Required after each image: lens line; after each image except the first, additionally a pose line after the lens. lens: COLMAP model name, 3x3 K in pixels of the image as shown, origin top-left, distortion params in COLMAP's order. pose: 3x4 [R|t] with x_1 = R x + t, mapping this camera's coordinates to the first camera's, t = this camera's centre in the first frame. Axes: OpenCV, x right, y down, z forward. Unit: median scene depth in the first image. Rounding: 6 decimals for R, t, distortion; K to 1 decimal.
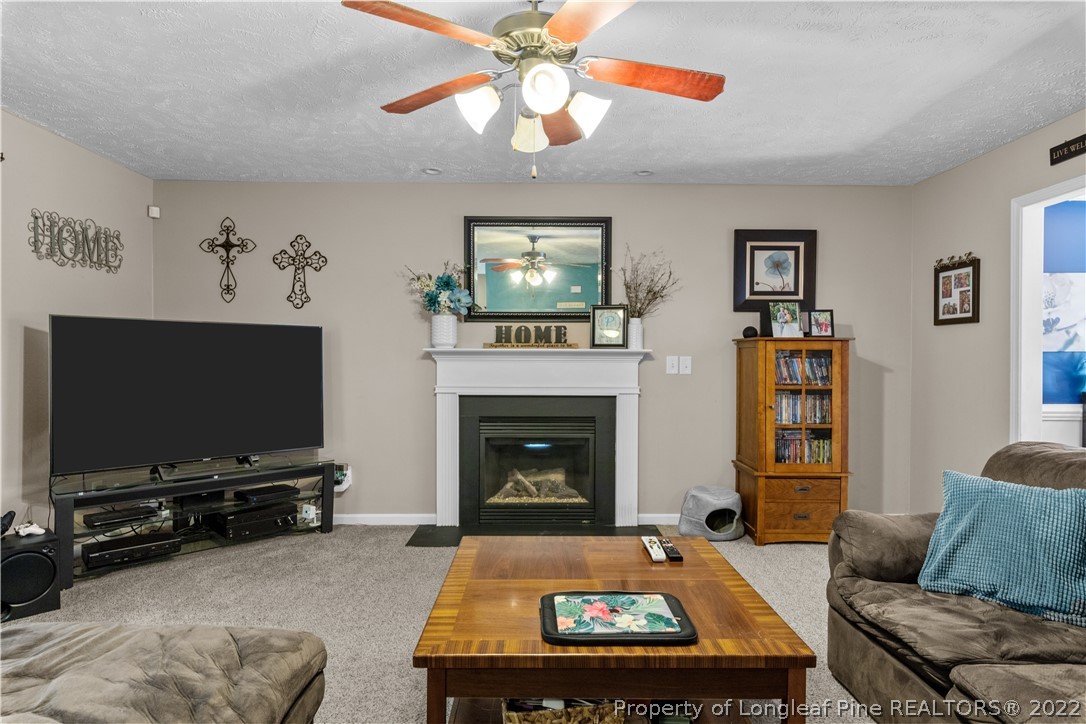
lens RADIAL K [[604.4, 0, 546.2], [0, 604.4, 368.8], [0, 0, 1]] dist [0.001612, 0.000959]
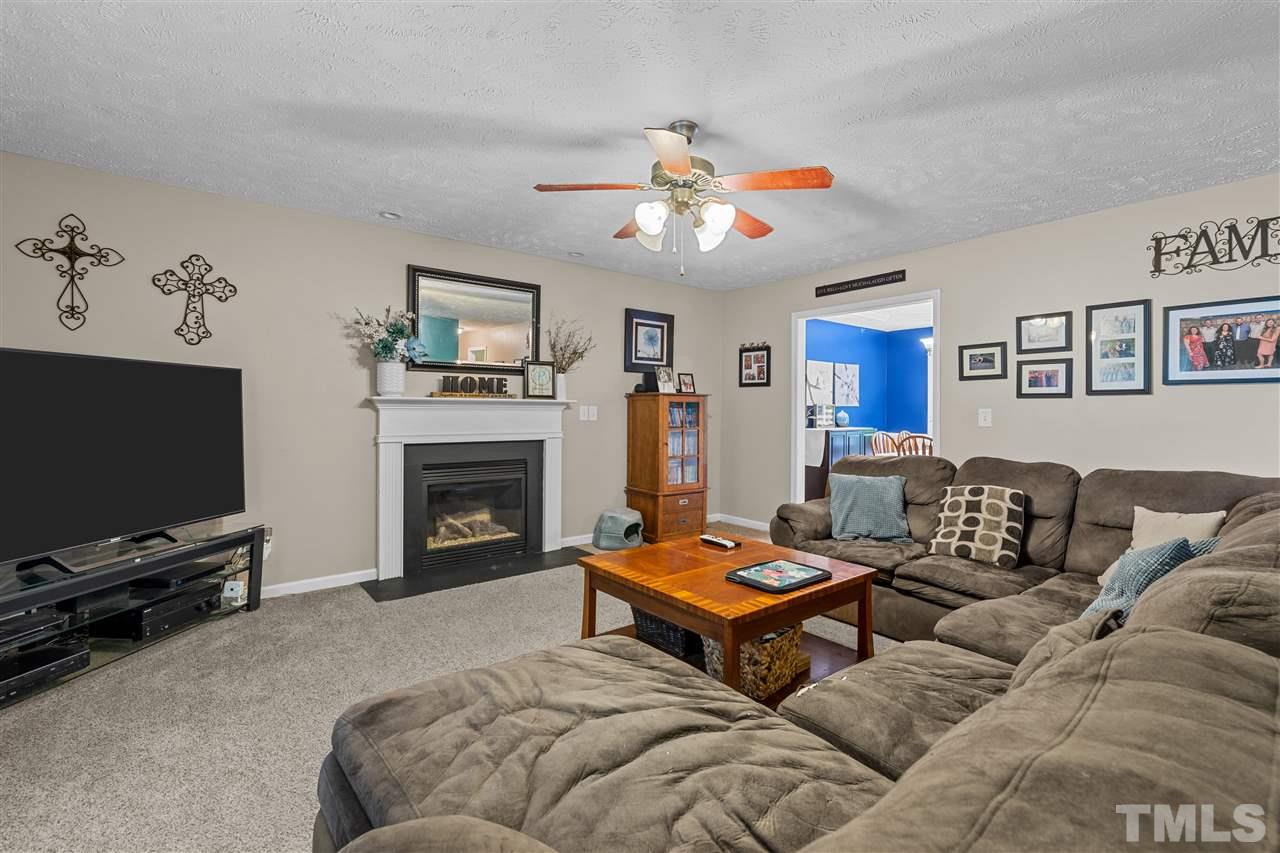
lens RADIAL K [[564.6, 0, 648.2], [0, 564.6, 415.0], [0, 0, 1]] dist [0.001296, -0.001104]
pose [[0.784531, -0.004522, 0.620074, -0.405126], [0.005140, 0.999986, 0.000789, -0.002673], [-0.620069, 0.002569, 0.784543, 0.024878]]
